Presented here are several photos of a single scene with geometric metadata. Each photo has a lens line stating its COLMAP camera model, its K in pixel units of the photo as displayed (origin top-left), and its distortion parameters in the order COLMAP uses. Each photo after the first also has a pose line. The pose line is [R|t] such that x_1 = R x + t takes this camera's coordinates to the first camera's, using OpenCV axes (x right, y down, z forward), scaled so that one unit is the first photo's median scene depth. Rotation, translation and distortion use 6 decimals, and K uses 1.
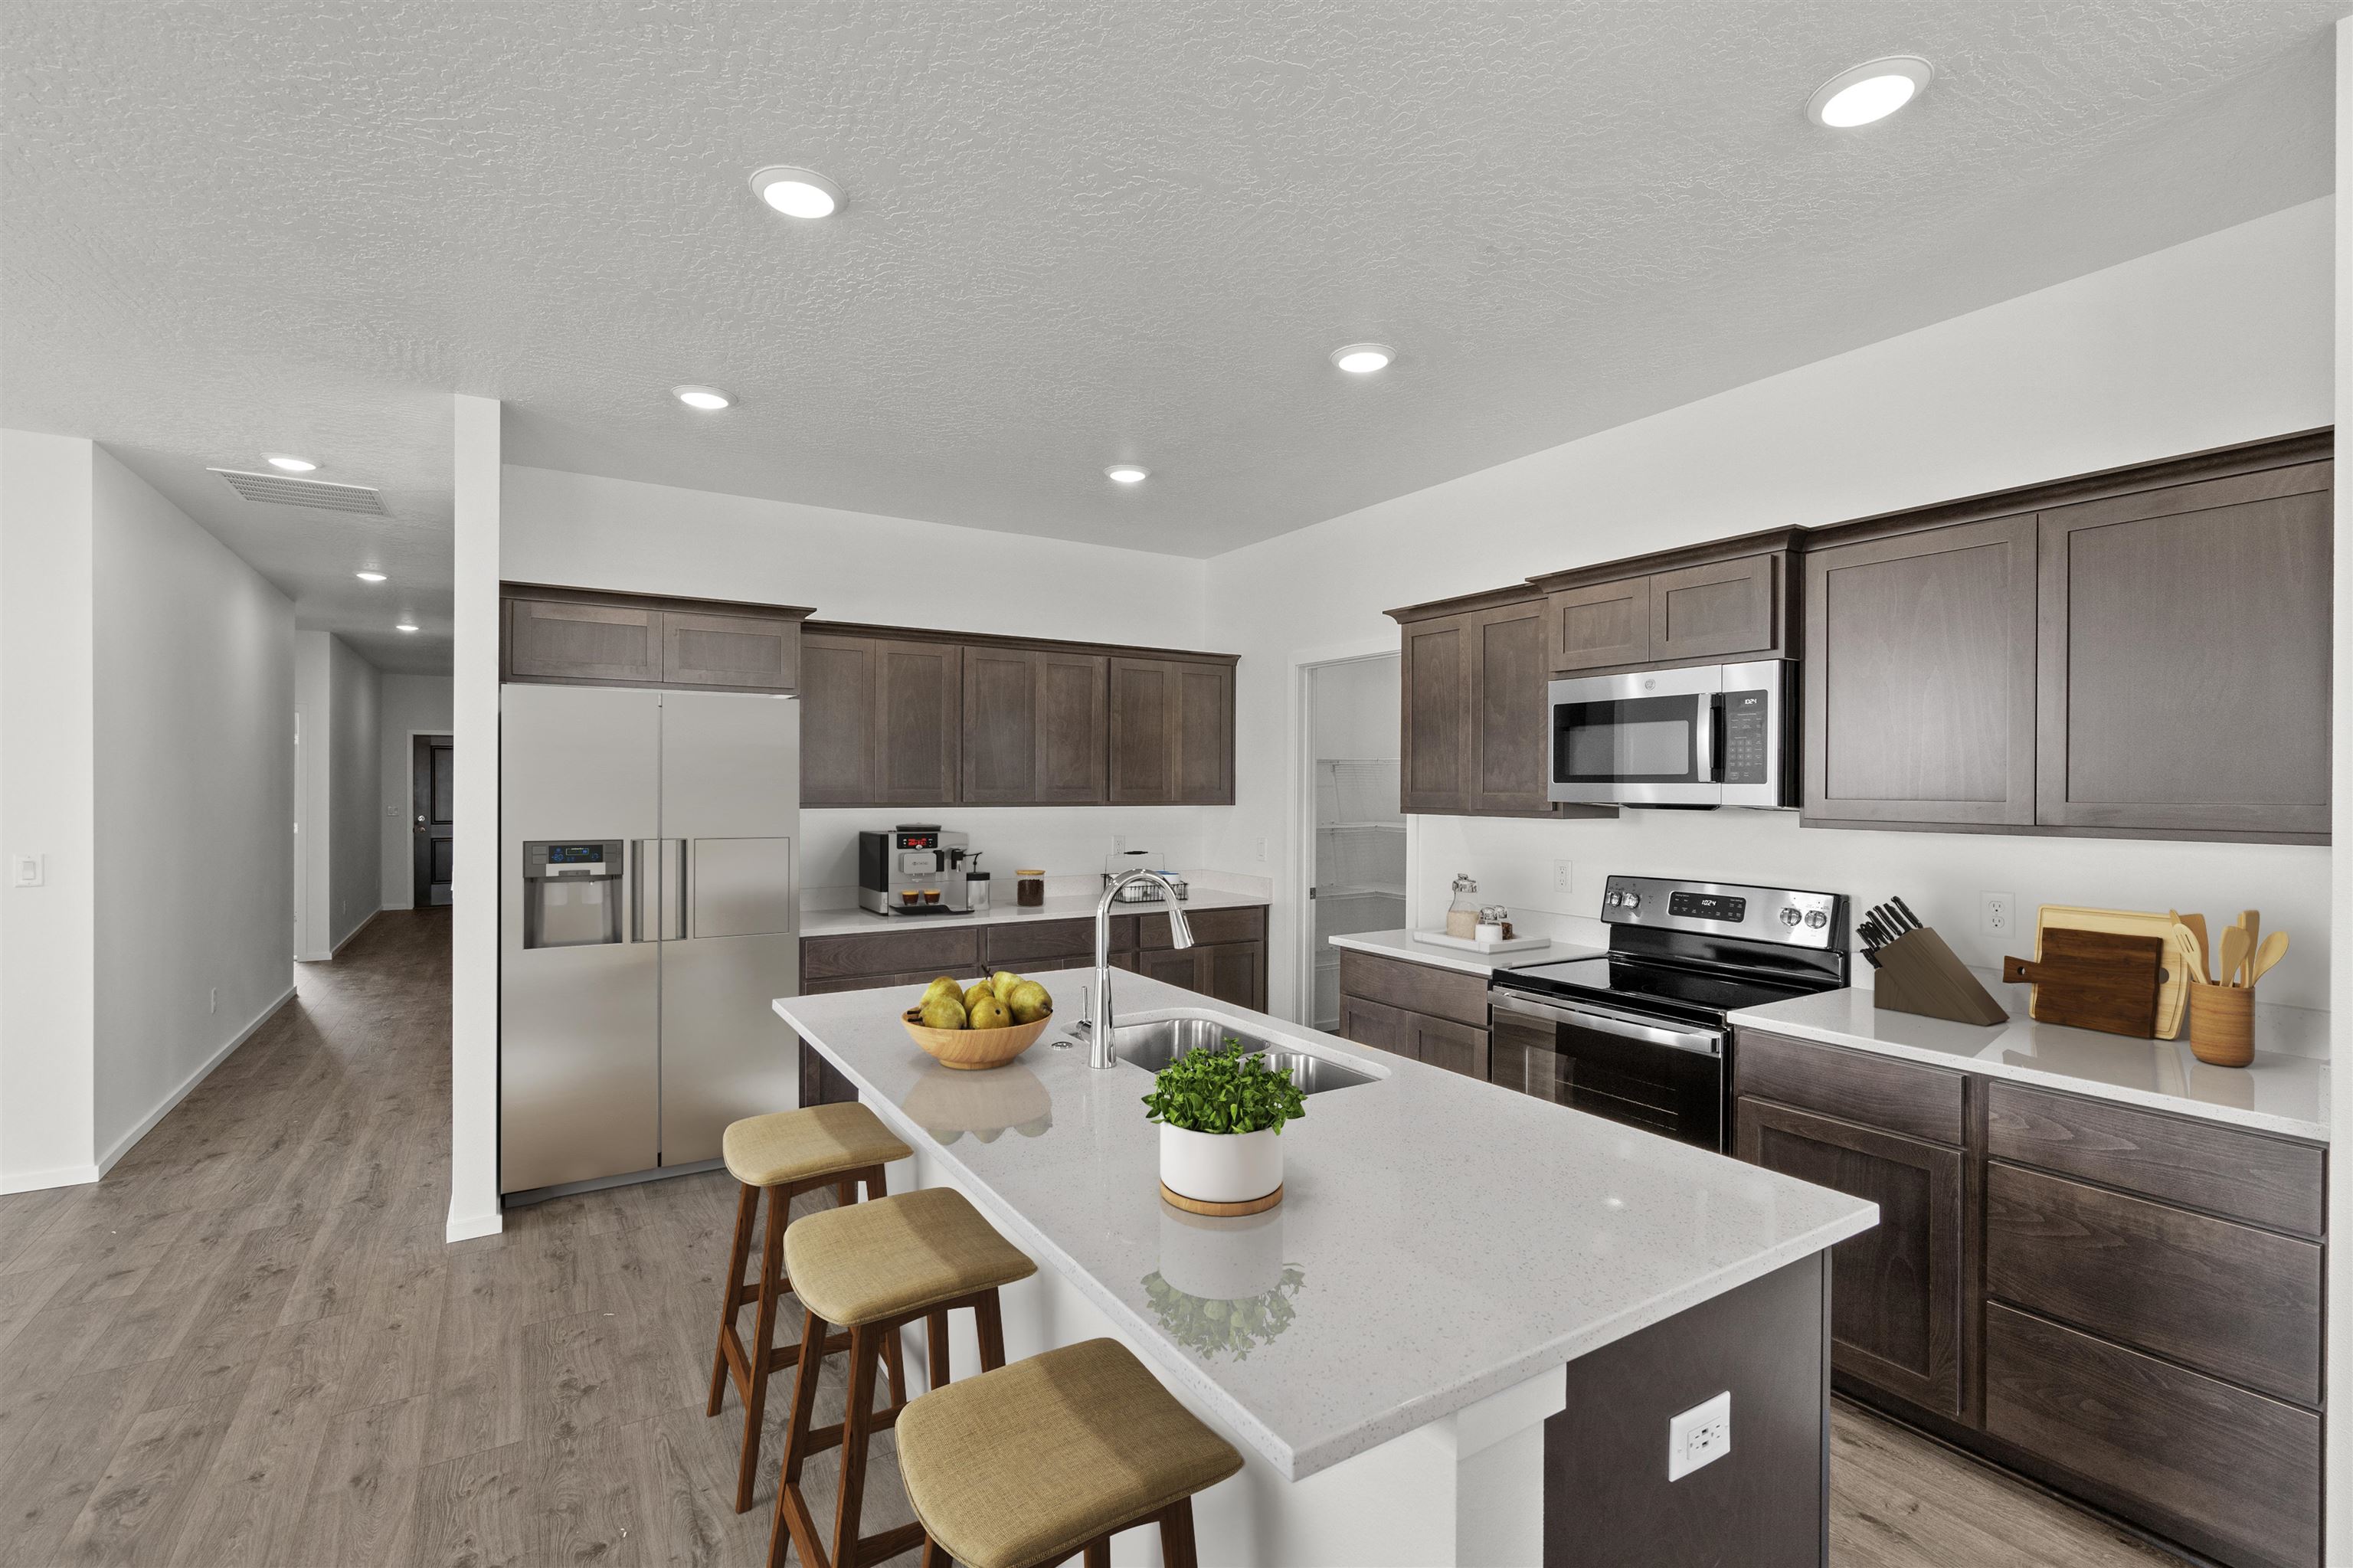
lens RADIAL K [[1055.4, 0, 1196.5], [0, 1055.4, 784.2], [0, 0, 1]] dist [-0.010511, 0.000138]
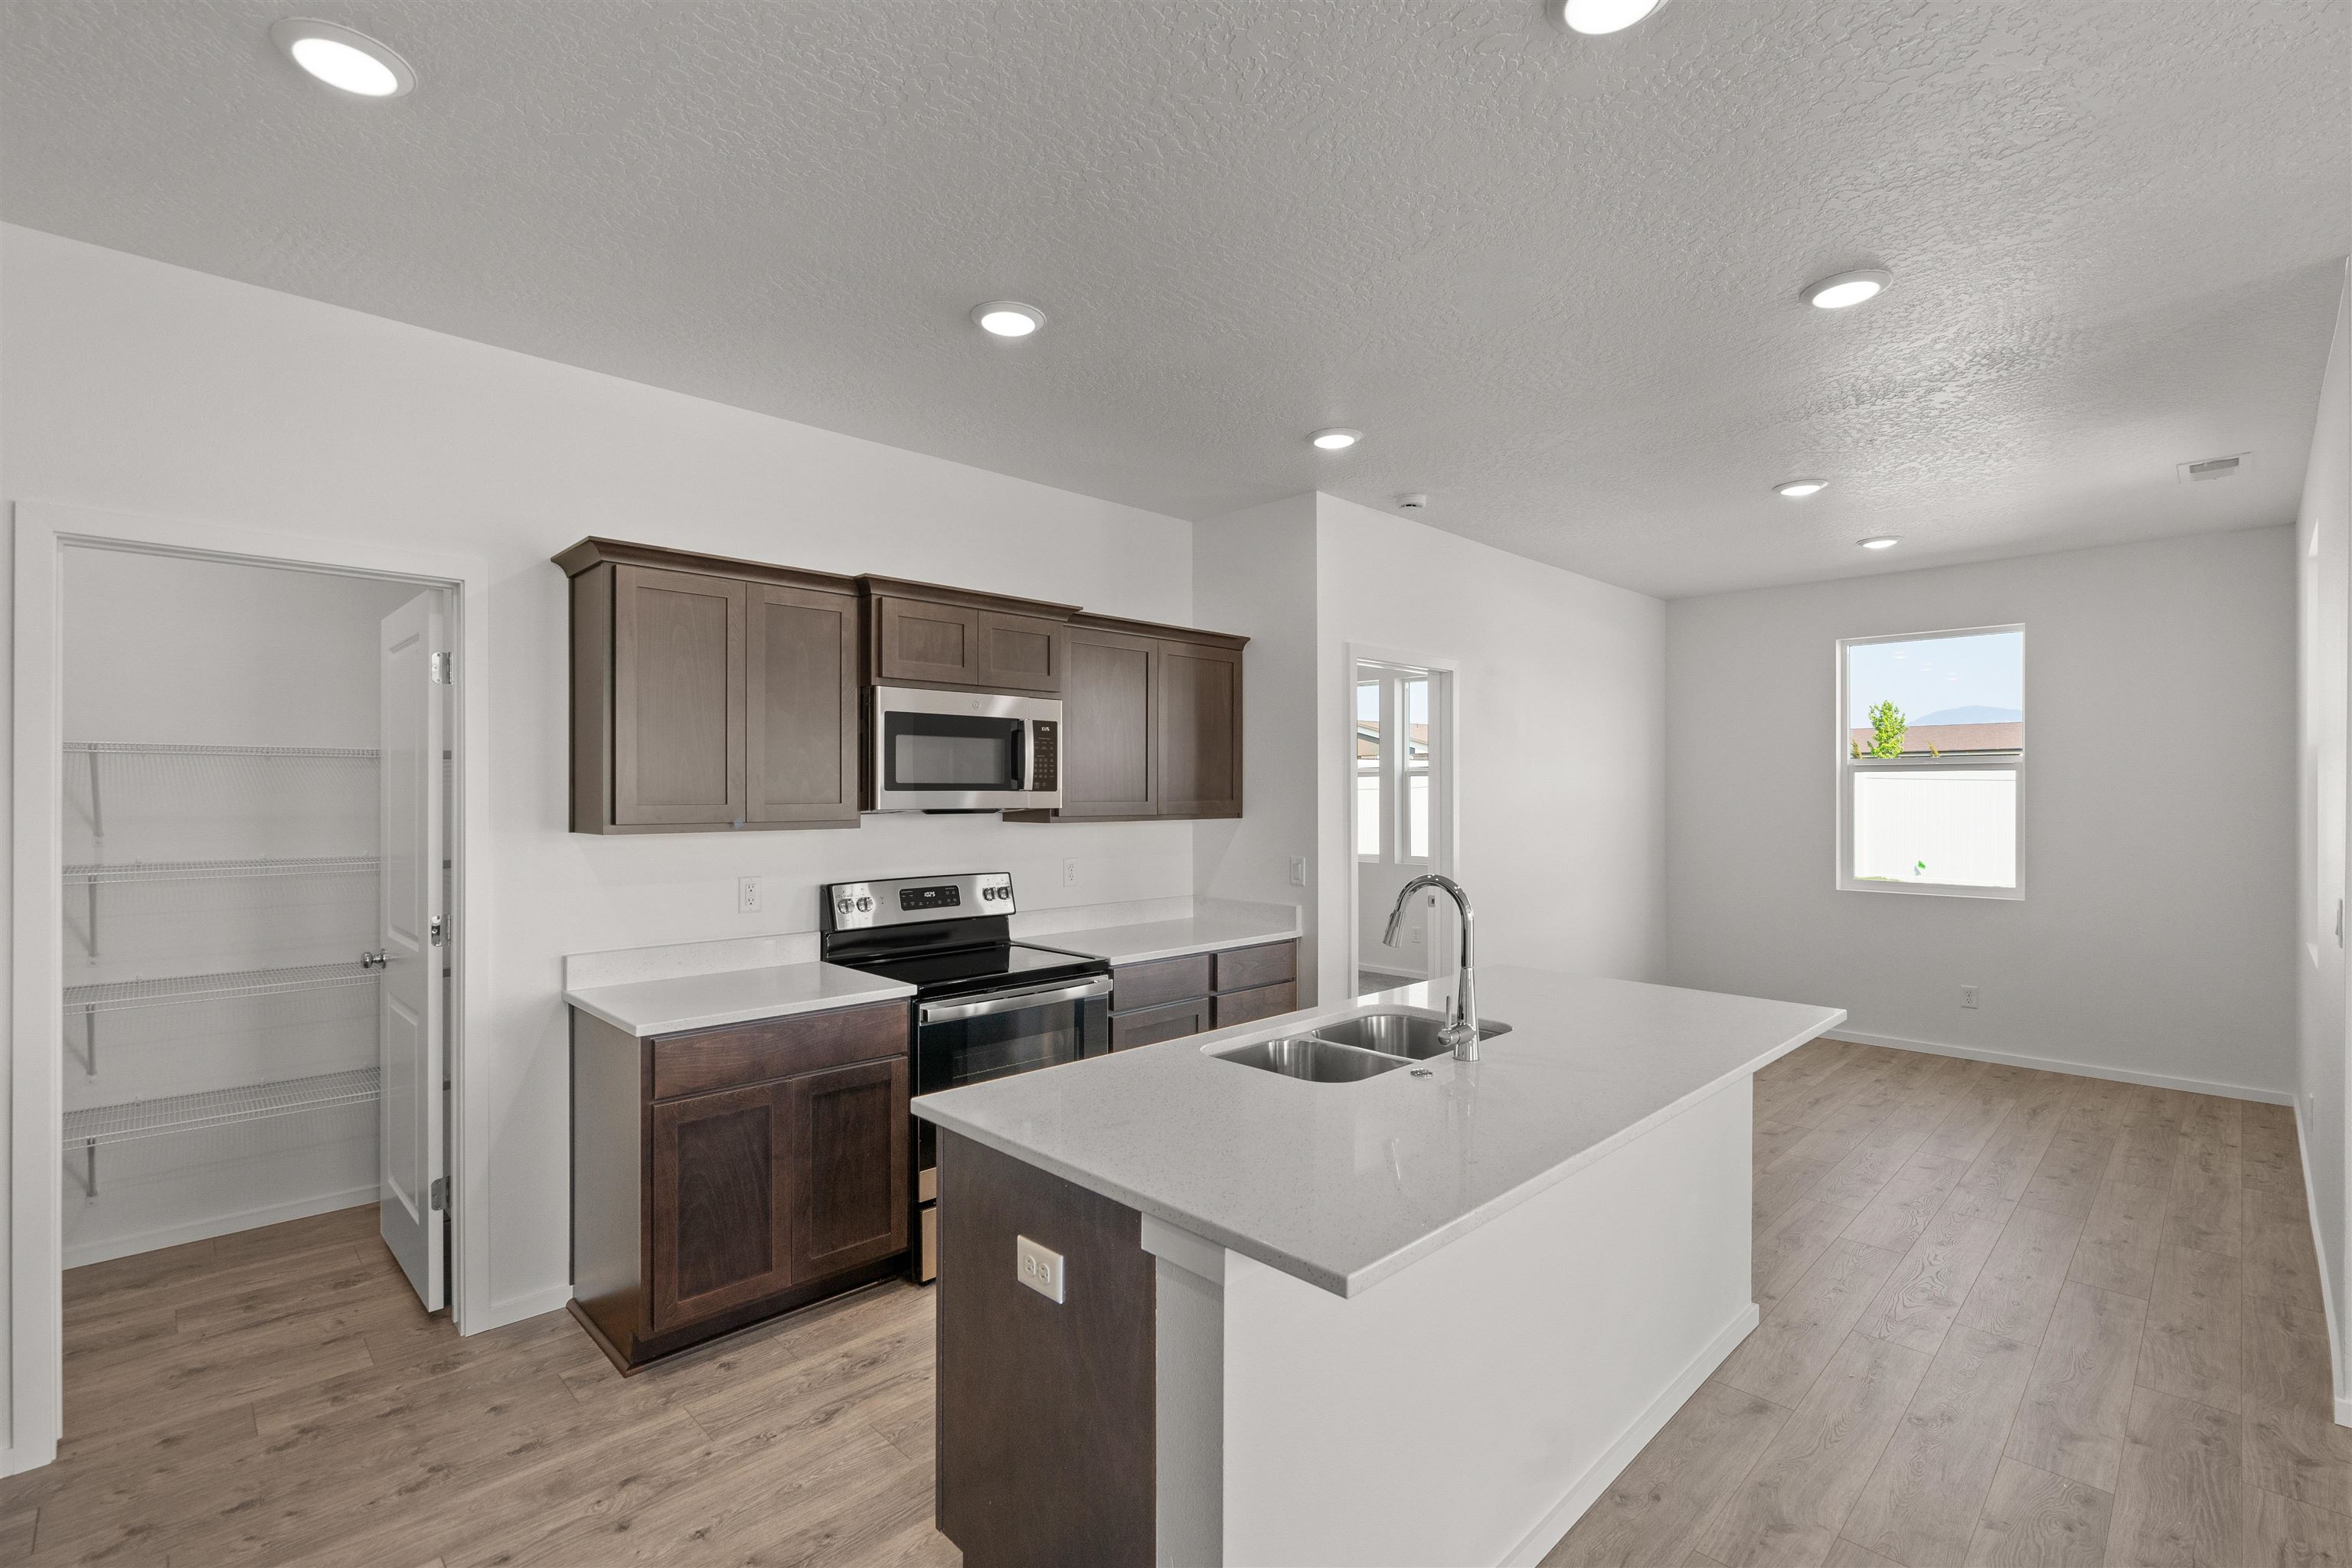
lens RADIAL K [[1054.9, 0, 1182.8], [0, 1054.9, 793.4], [0, 0, 1]] dist [-0.010511, 0.000138]
pose [[-0.203464, -0.007890, 0.979051, -0.721410], [-0.002707, 0.999968, 0.007496, -0.007659], [-0.979079, -0.001125, -0.203479, 0.989621]]
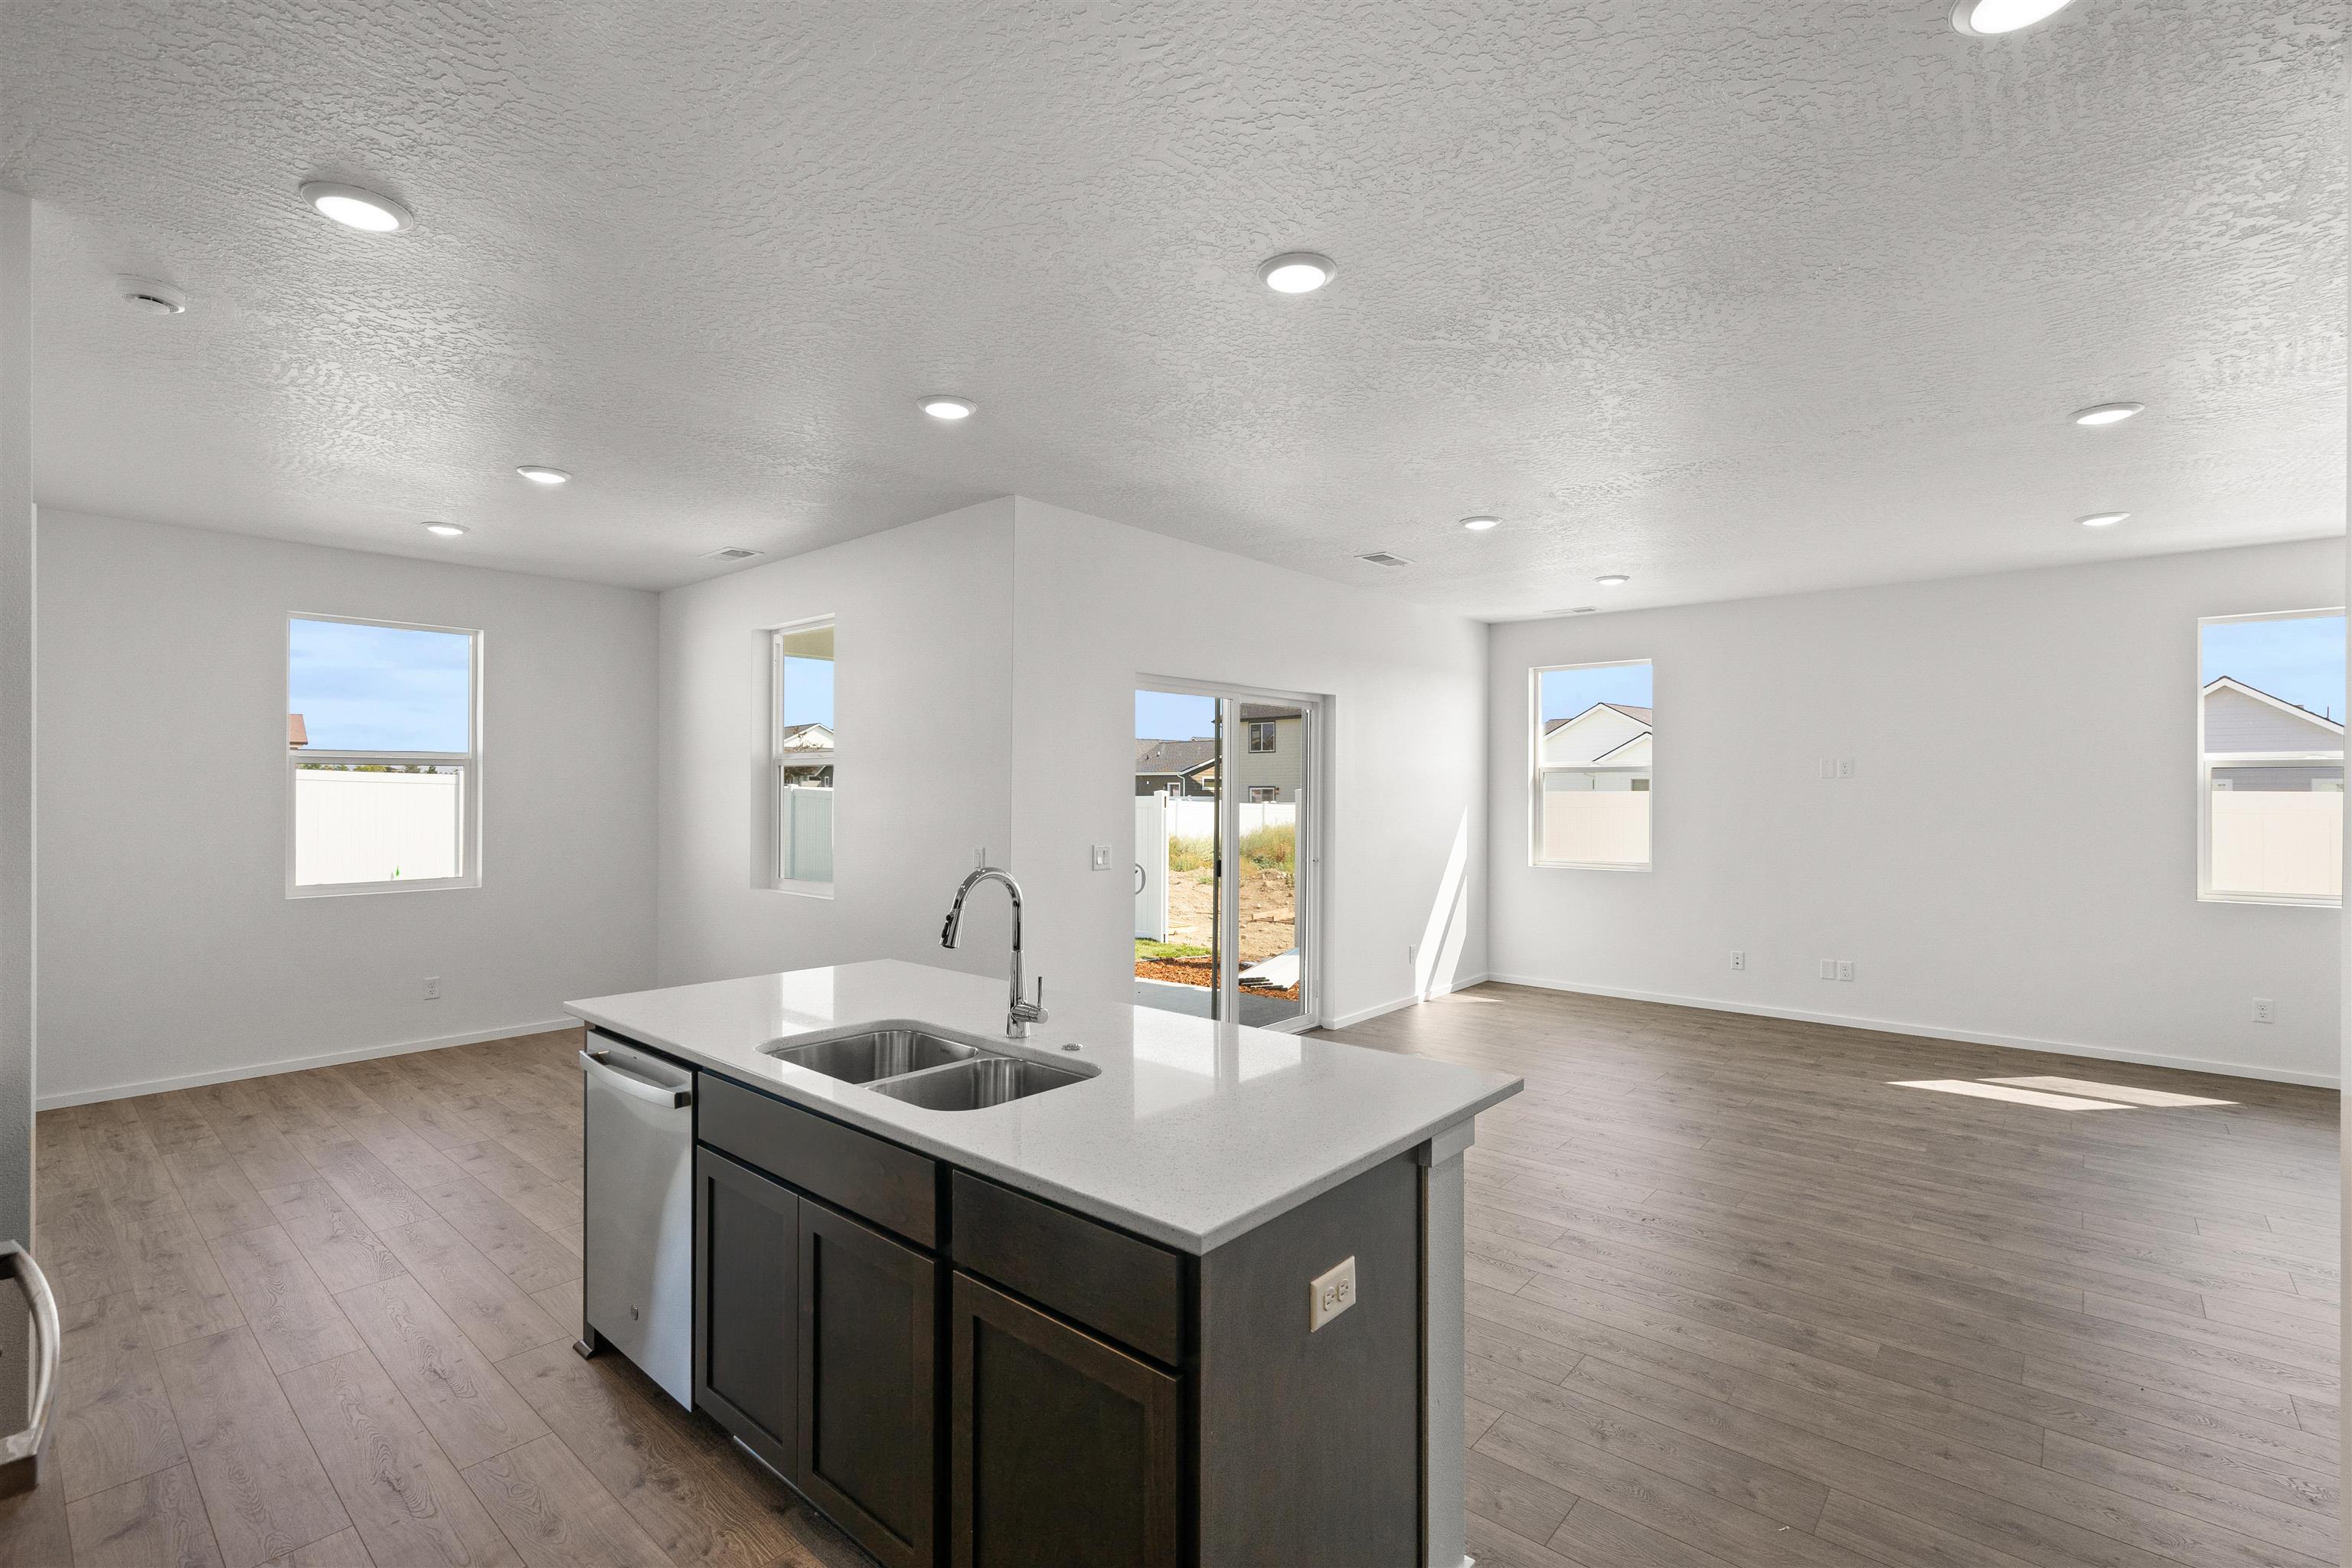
lens RADIAL K [[1054.9, 0, 1167.5], [0, 1054.9, 778.8], [0, 0, 1]] dist [-0.010511, 0.000138]
pose [[-0.963336, -0.013449, -0.267961, 0.041777], [-0.009376, 0.999820, -0.016472, 0.004416], [0.268135, -0.013355, -0.963289, 1.419697]]
